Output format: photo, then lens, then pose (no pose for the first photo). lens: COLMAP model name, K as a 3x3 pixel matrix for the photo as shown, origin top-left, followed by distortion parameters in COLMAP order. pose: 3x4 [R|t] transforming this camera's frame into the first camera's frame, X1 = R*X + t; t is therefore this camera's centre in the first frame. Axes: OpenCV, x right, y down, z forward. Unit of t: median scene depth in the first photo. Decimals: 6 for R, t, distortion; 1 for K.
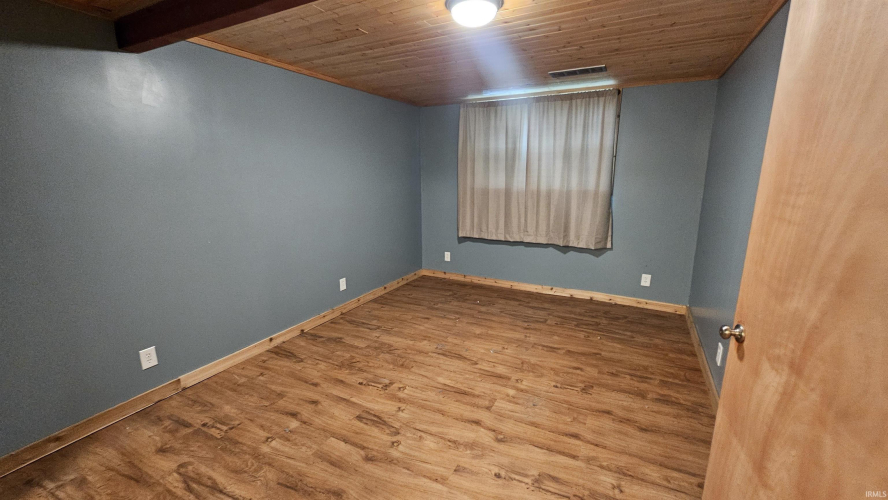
lens RADIAL K [[363.7, 0, 443.2], [0, 363.7, 250.5], [0, 0, 1]] dist [-0.003148, 0.000768]
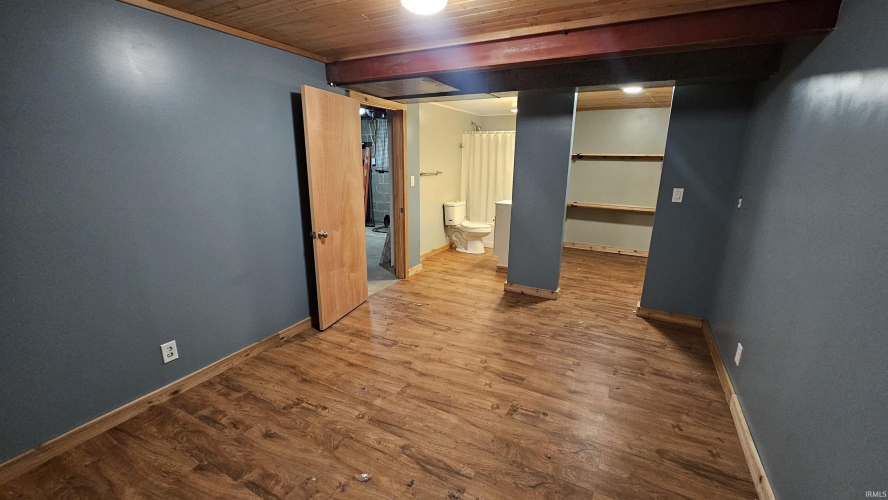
lens RADIAL K [[363.7, 0, 443.2], [0, 363.7, 250.5], [0, 0, 1]] dist [-0.003148, 0.000768]
pose [[-0.999910, -0.011913, 0.006188, 0.017600], [-0.007813, 0.891292, 0.453362, -0.414148], [-0.010916, 0.453273, -0.891305, 1.760092]]
